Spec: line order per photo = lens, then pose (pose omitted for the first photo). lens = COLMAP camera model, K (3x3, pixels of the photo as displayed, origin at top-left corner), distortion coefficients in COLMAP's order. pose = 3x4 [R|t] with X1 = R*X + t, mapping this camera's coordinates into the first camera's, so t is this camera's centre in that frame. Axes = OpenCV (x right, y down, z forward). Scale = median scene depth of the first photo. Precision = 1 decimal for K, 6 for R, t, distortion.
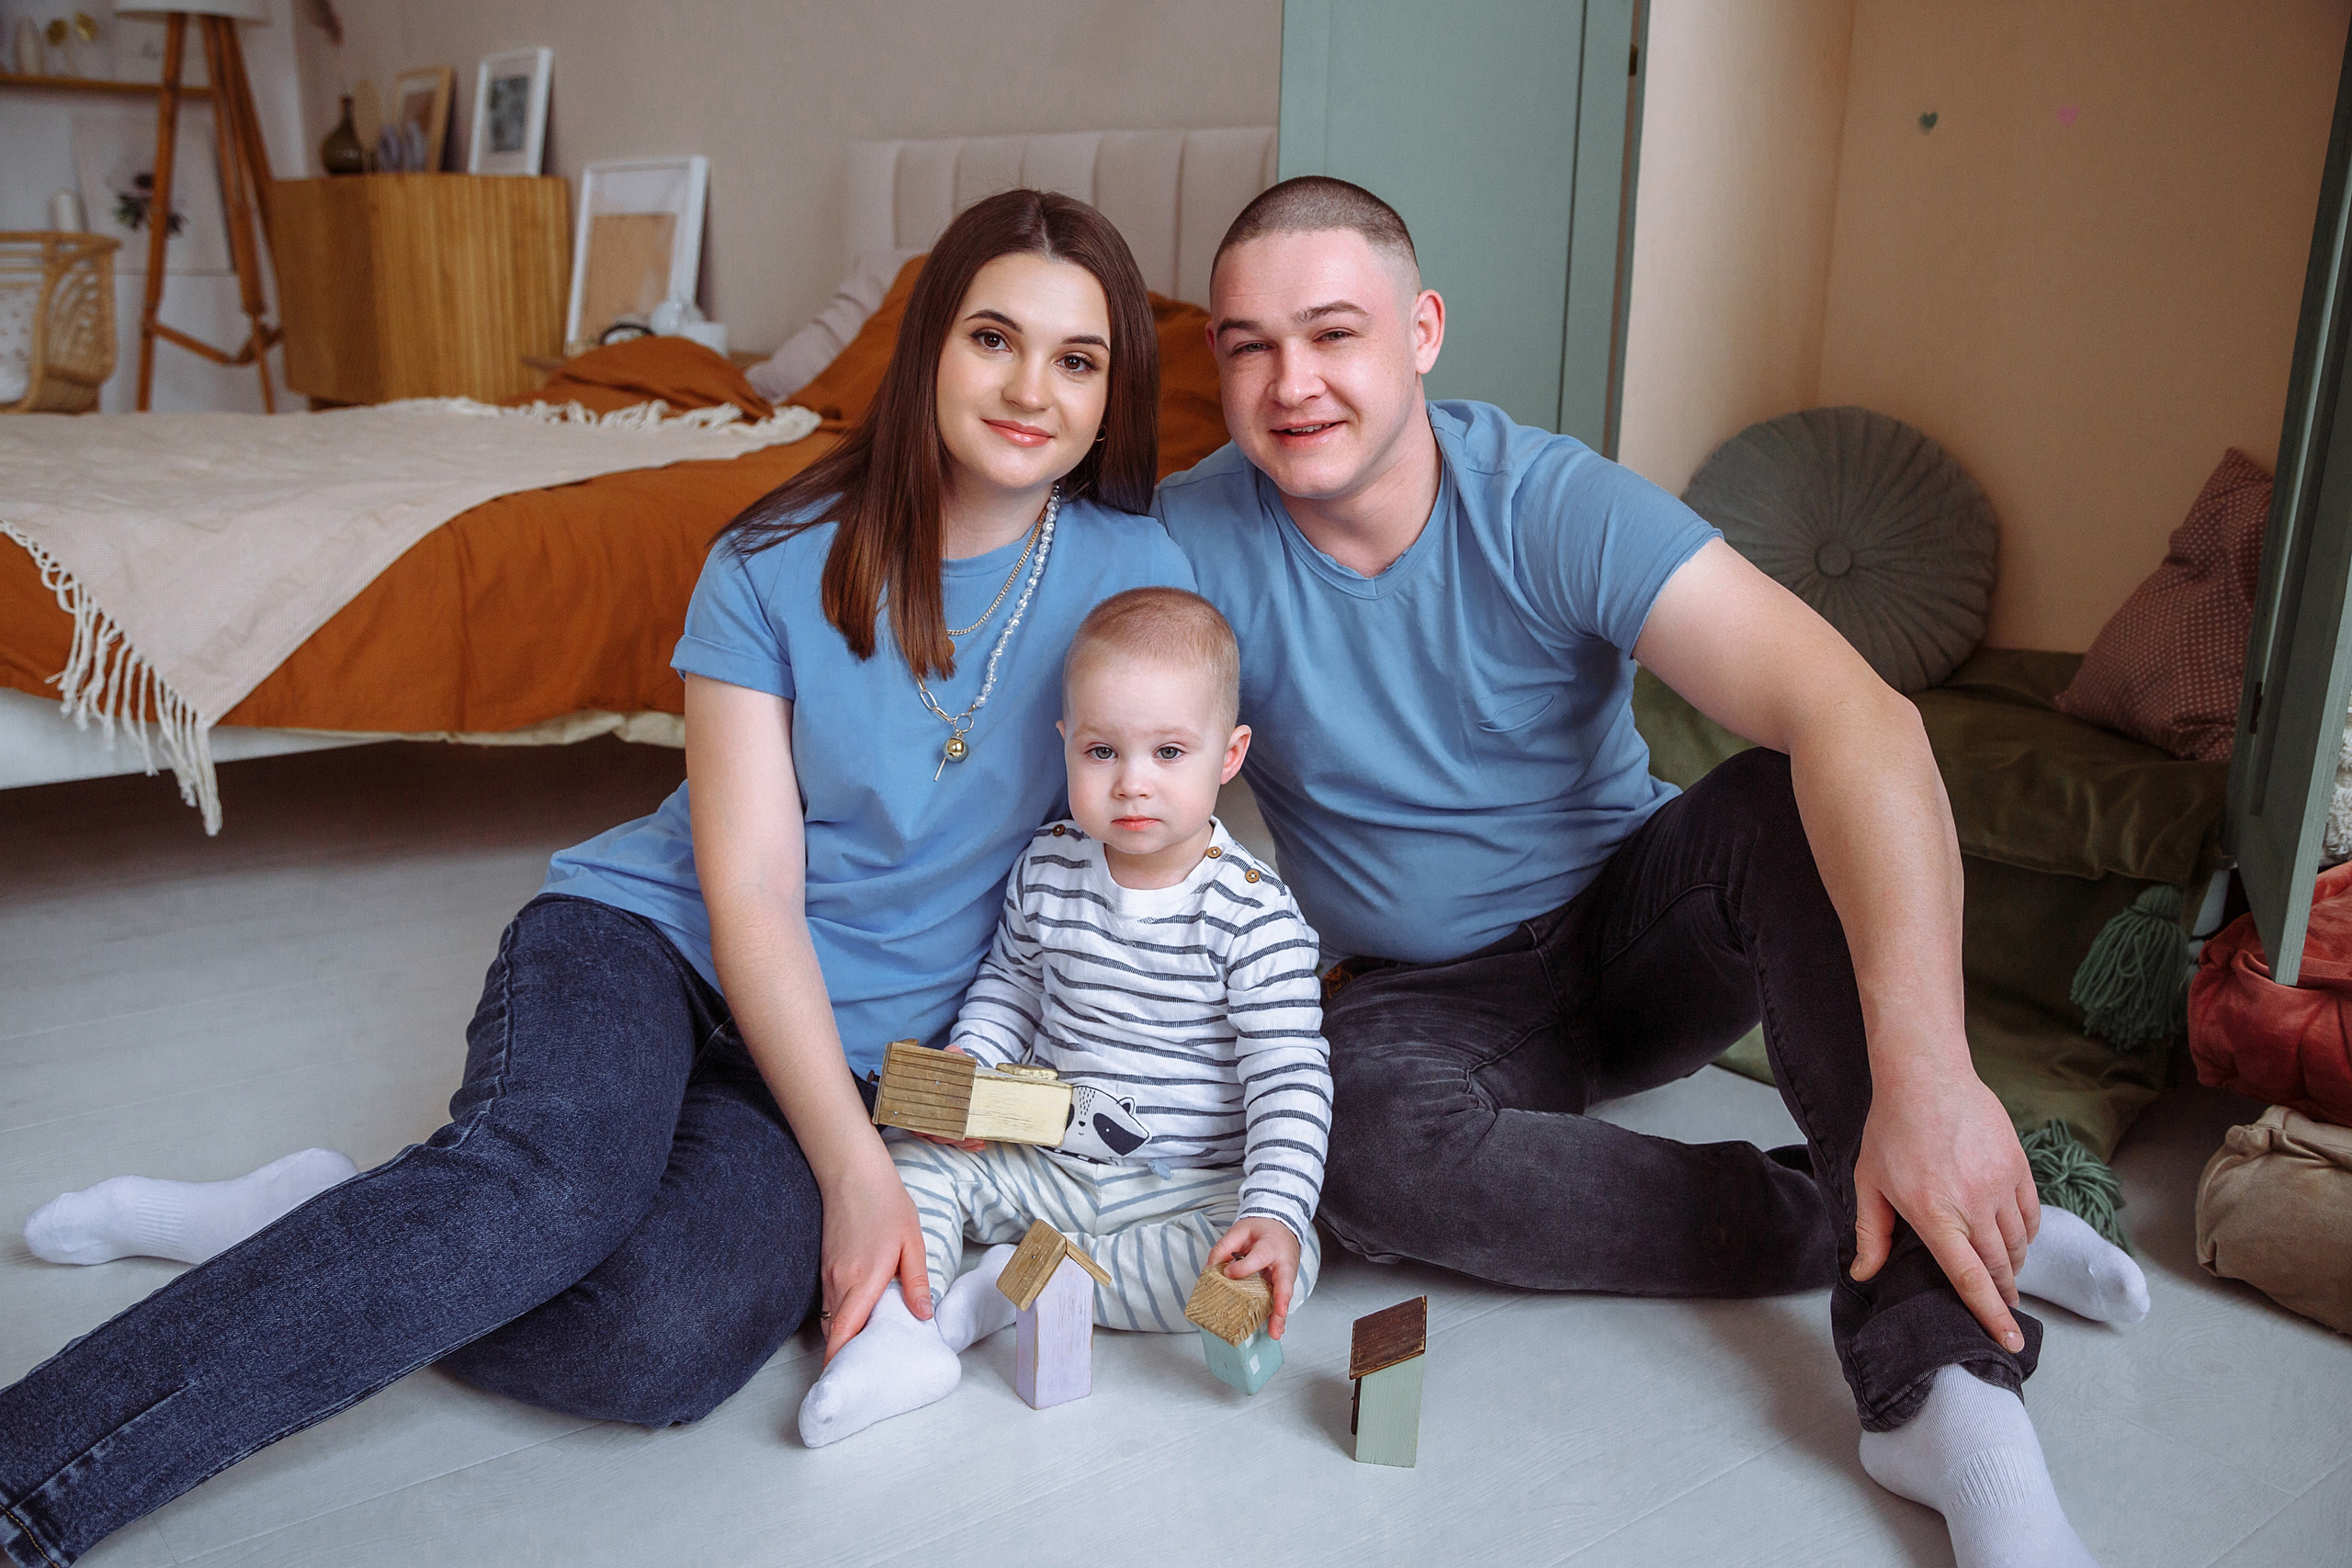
lens RADIAL K [[2120.1, 0, 1175.4], [0, 2120.1, 799.0], [0, 0, 1]] dist [0.011556, 0.000000]
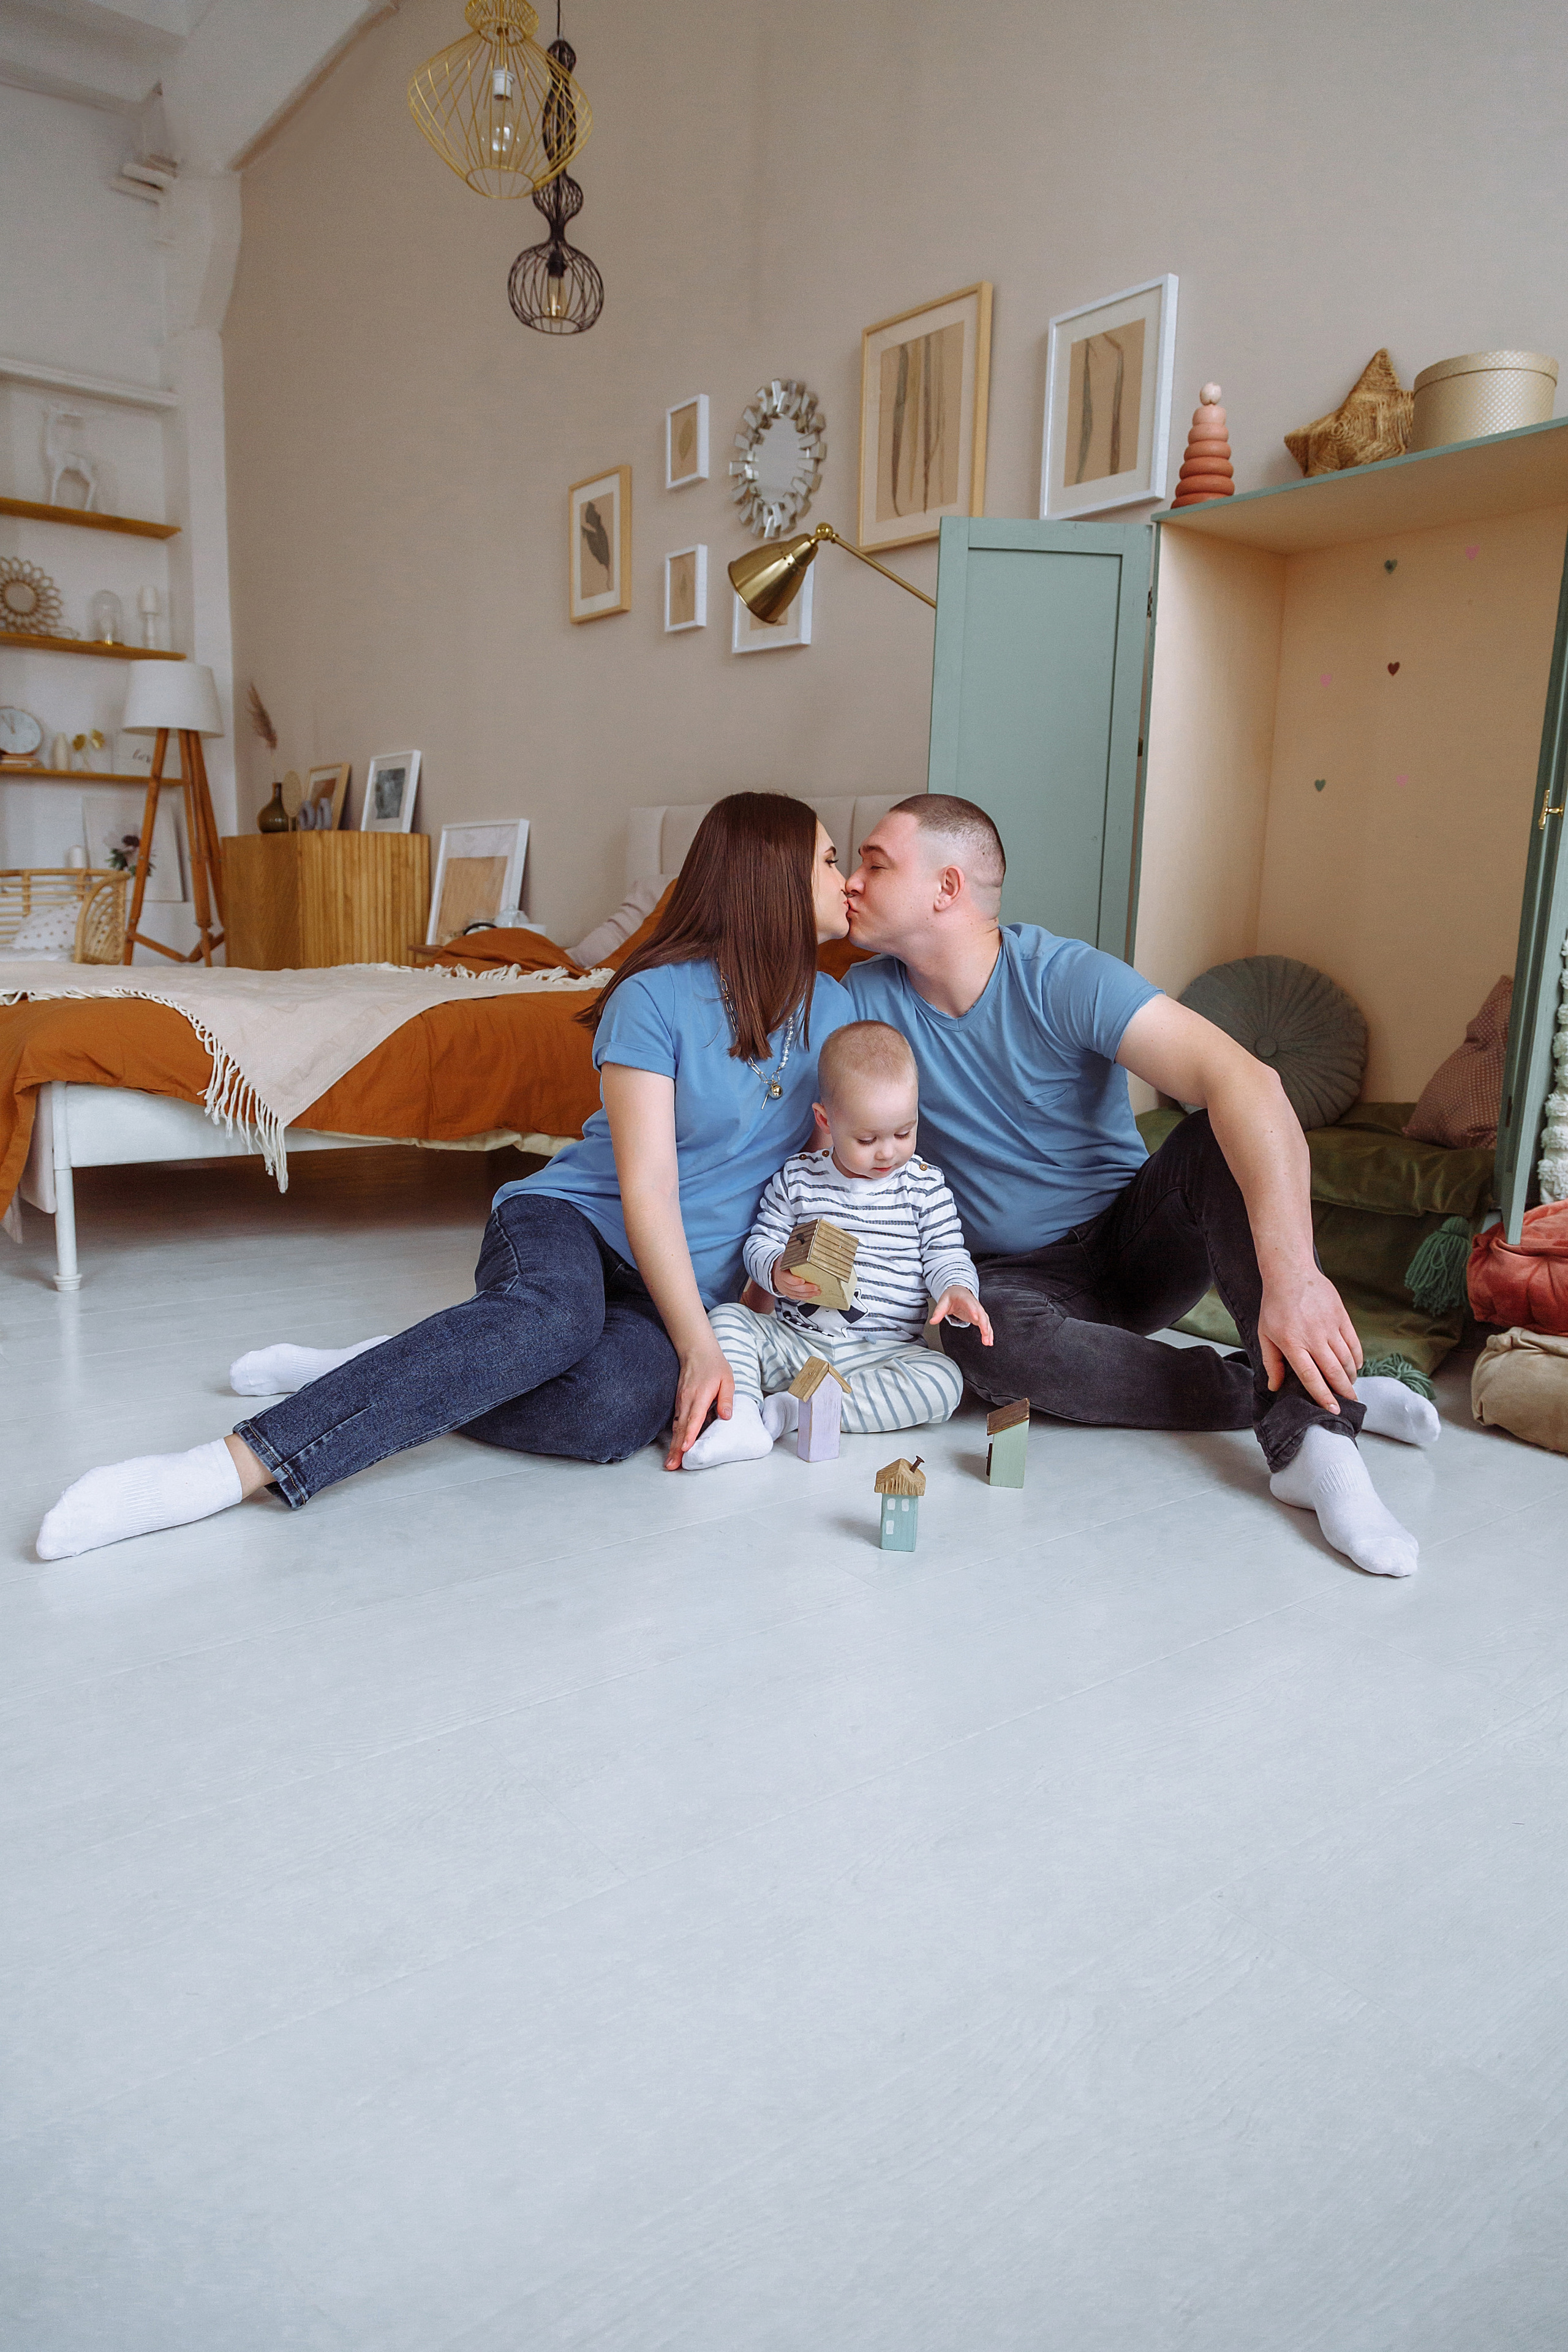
lens RADIAL K [[1589.9, 0, 783.2], [0, 1589.9, 1188.5], [0, 0, 1]] dist [0.018163, -0.020282]
pose [[0.999871, 0.011493, -0.011235, -0.050794], [-0.012389, 0.996457, -0.083190, 0.114396], [0.010239, 0.083318, 0.996470, -0.238540]]
